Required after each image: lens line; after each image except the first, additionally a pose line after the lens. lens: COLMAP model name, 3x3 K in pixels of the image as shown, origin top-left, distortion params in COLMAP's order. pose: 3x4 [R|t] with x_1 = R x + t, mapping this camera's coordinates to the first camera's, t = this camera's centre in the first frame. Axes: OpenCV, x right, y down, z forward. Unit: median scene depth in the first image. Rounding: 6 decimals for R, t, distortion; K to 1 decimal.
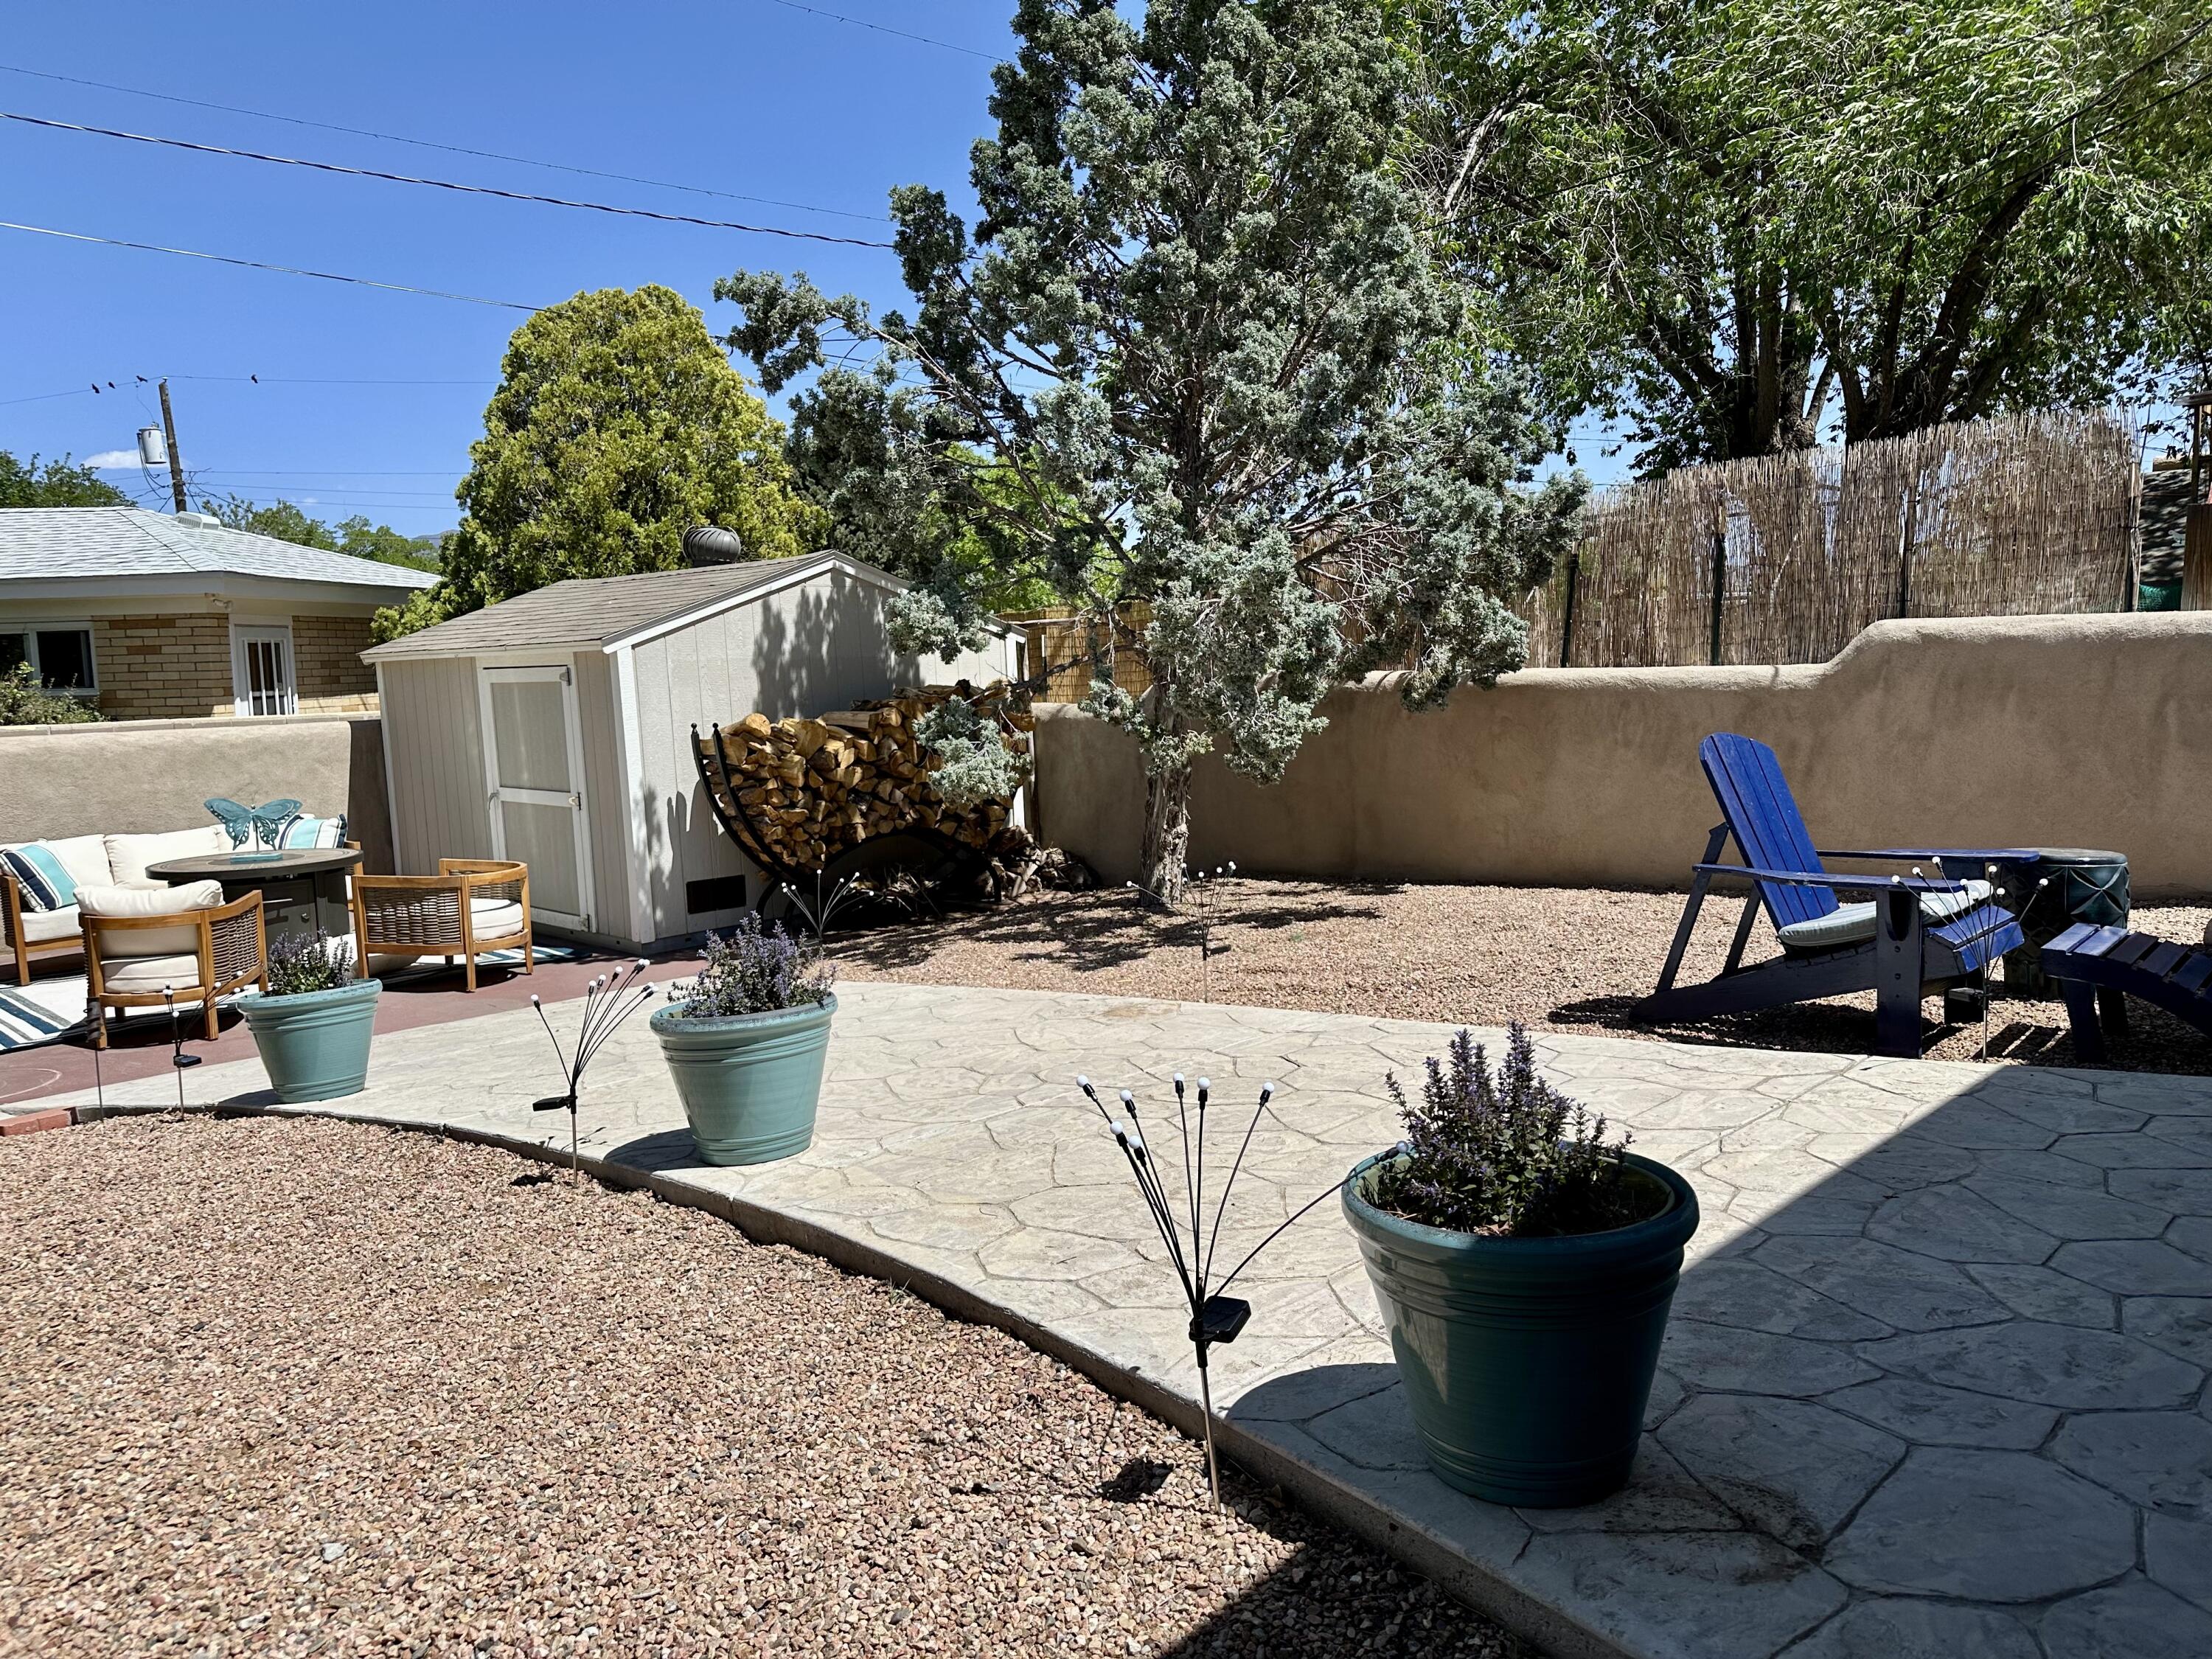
lens RADIAL K [[1548.7, 0, 1114.7], [0, 1548.7, 837.9], [0, 0, 1]] dist [0.083545, -0.112957]
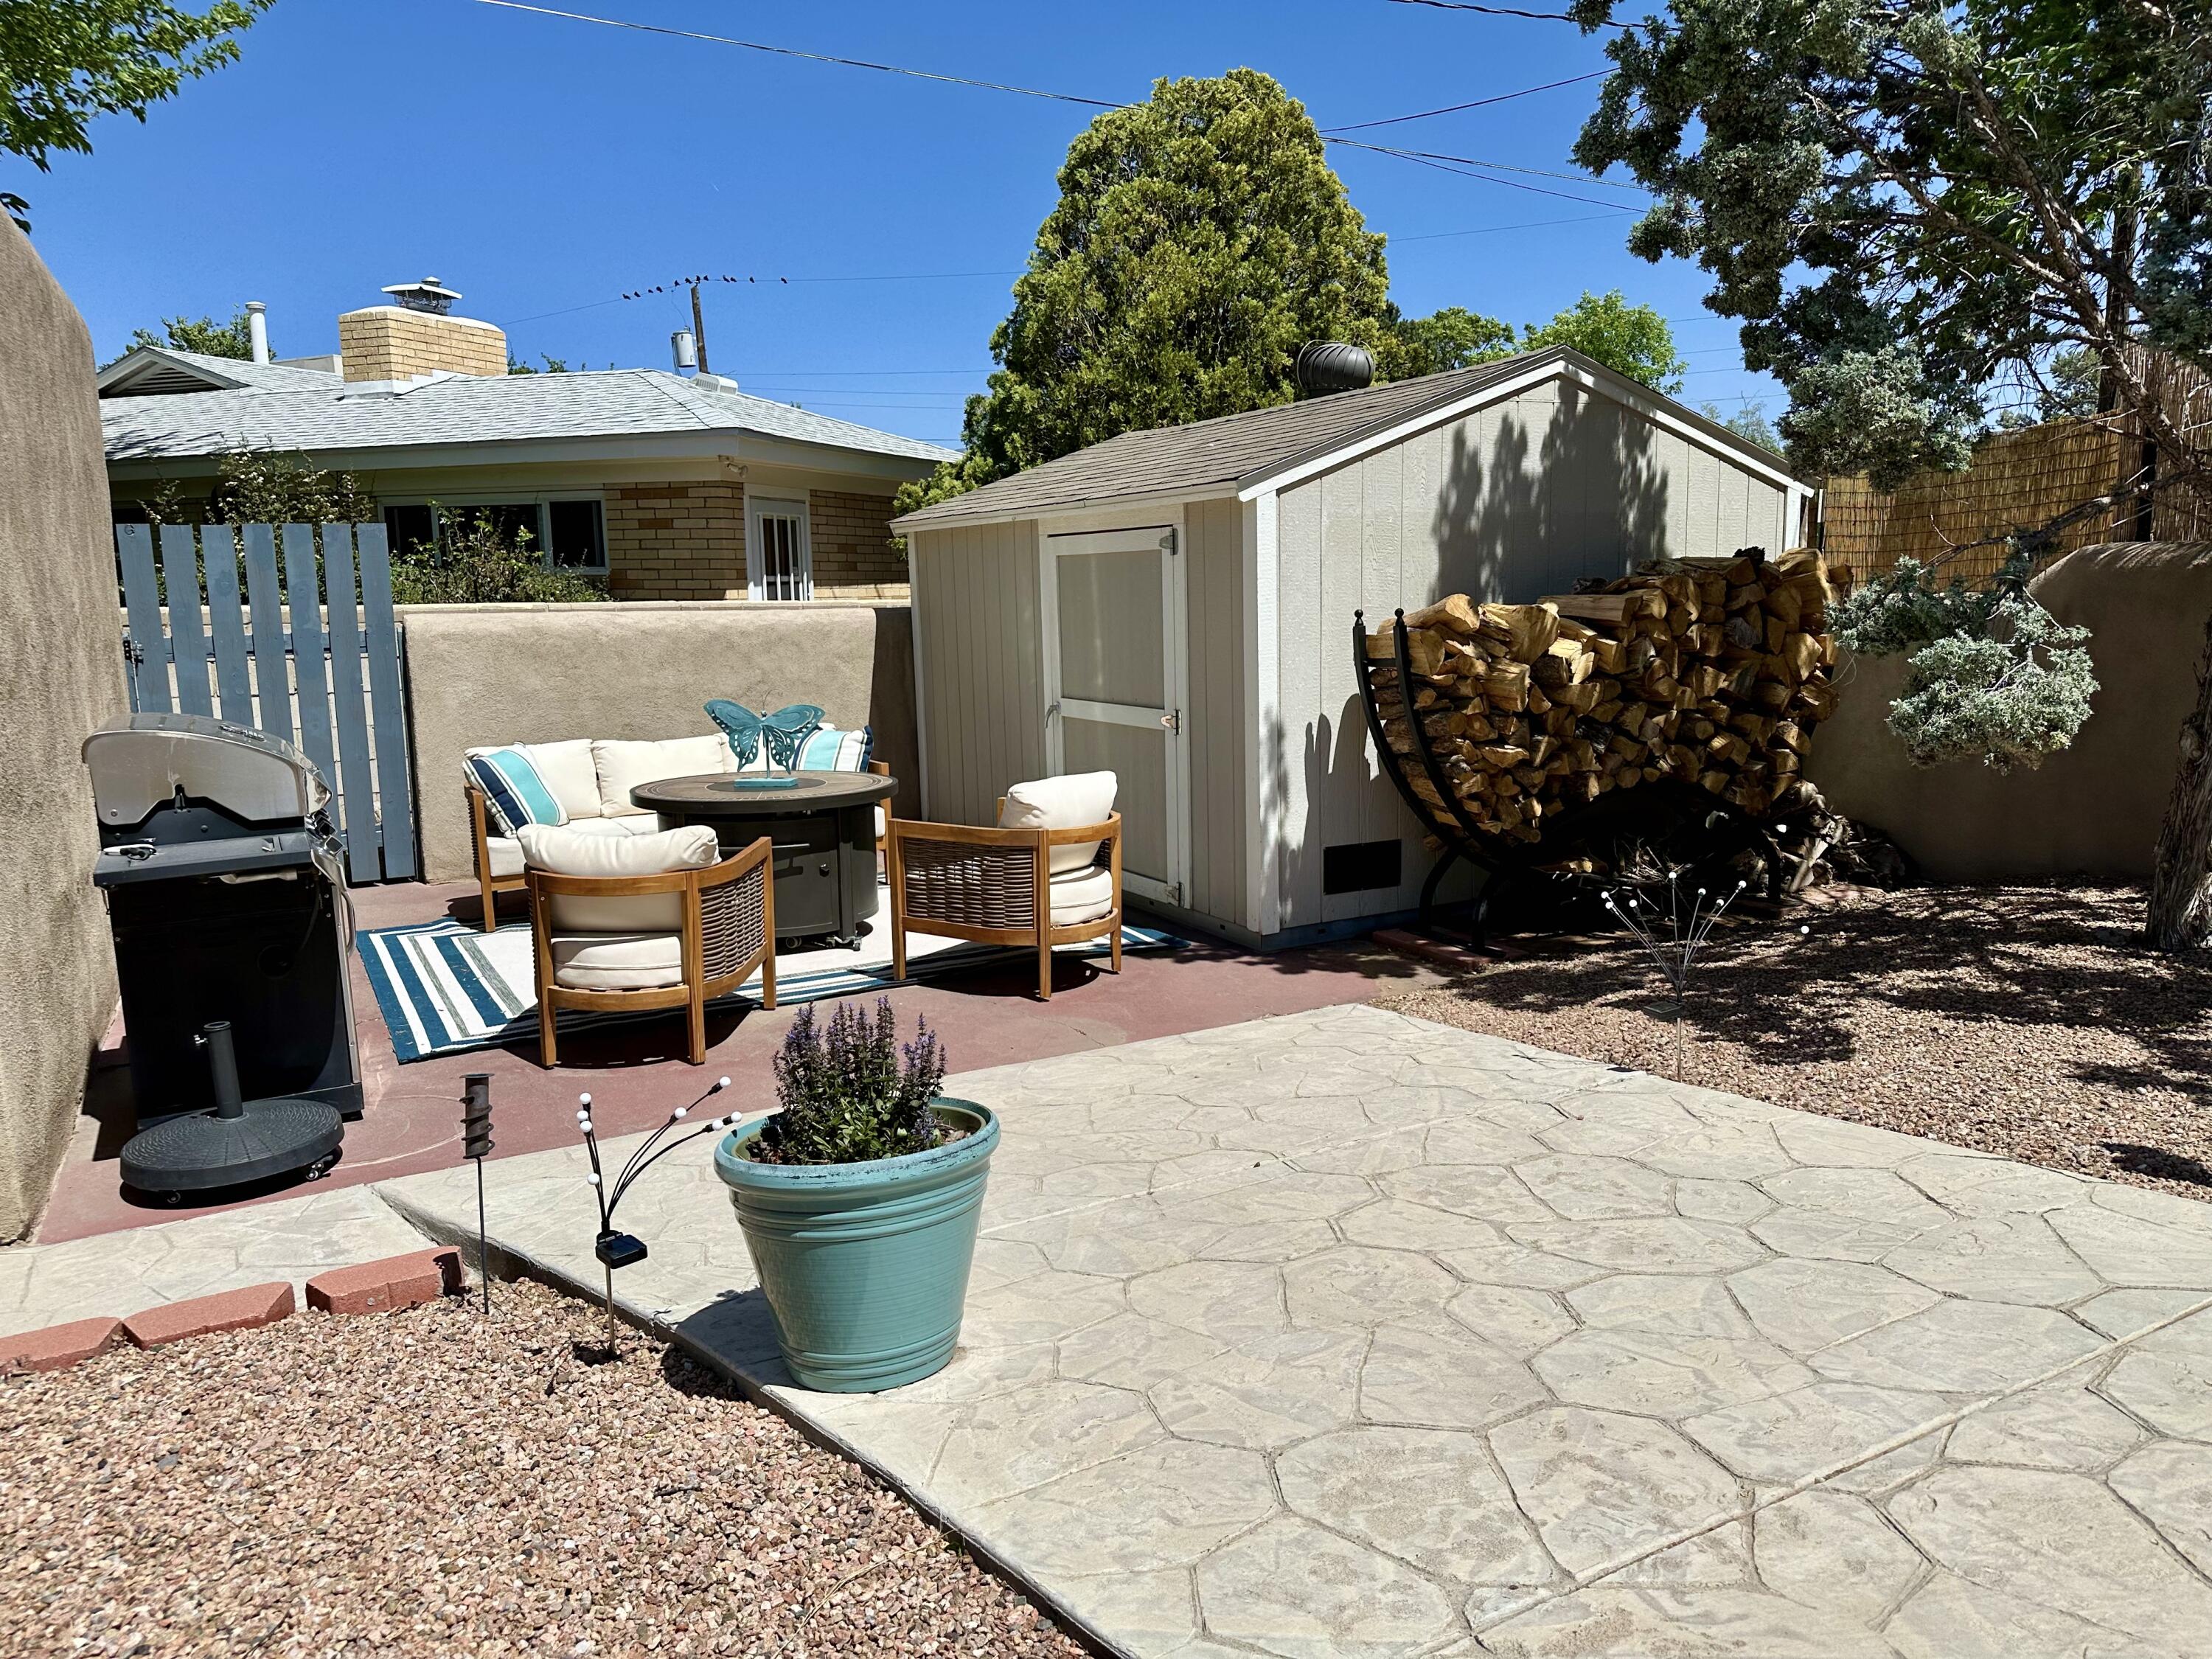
lens RADIAL K [[1548.7, 0, 1108.8], [0, 1548.7, 836.6], [0, 0, 1]] dist [0.083545, -0.112957]
pose [[0.959411, 0.059622, -0.275636, -0.174894], [-0.045584, 0.997329, 0.057062, -0.010030], [0.278302, -0.042181, 0.959567, 0.317961]]
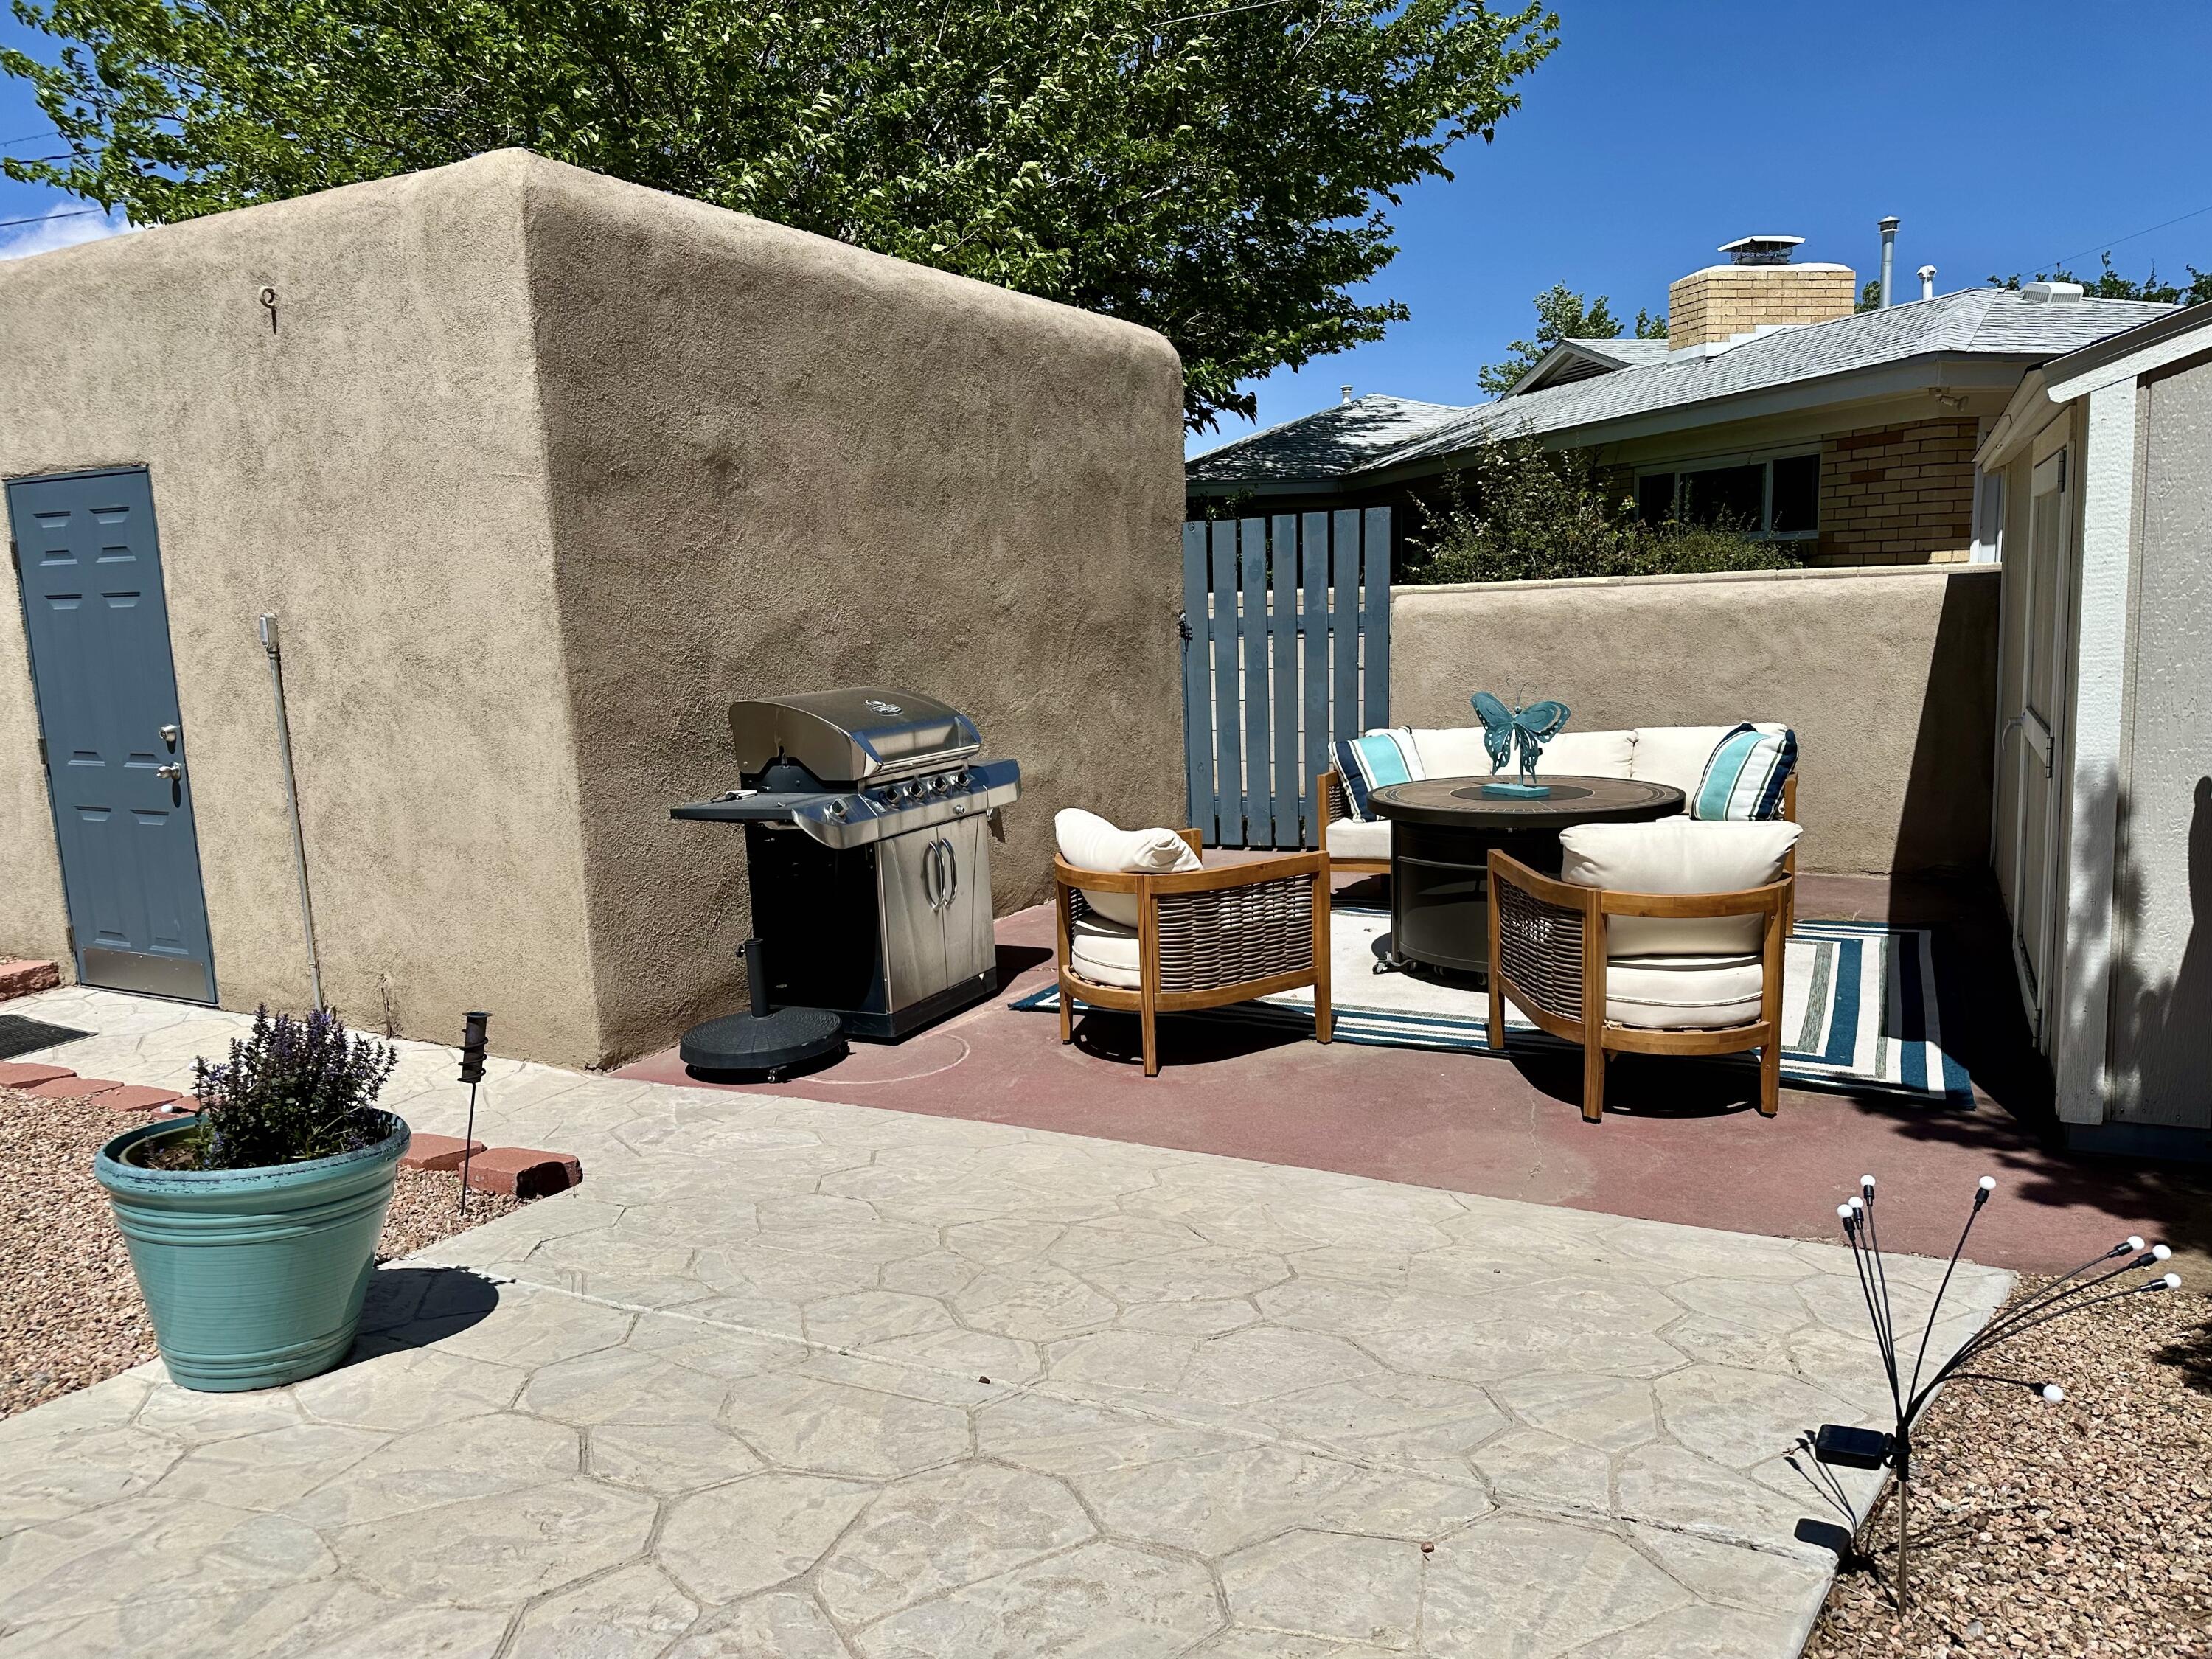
lens RADIAL K [[1548.7, 0, 1109.8], [0, 1548.7, 843.8], [0, 0, 1]] dist [0.083545, -0.112957]
pose [[0.307111, 0.169014, -0.936546, -0.003311], [-0.080795, 0.985181, 0.151297, -0.044225], [0.948238, 0.029203, 0.316215, 0.598058]]
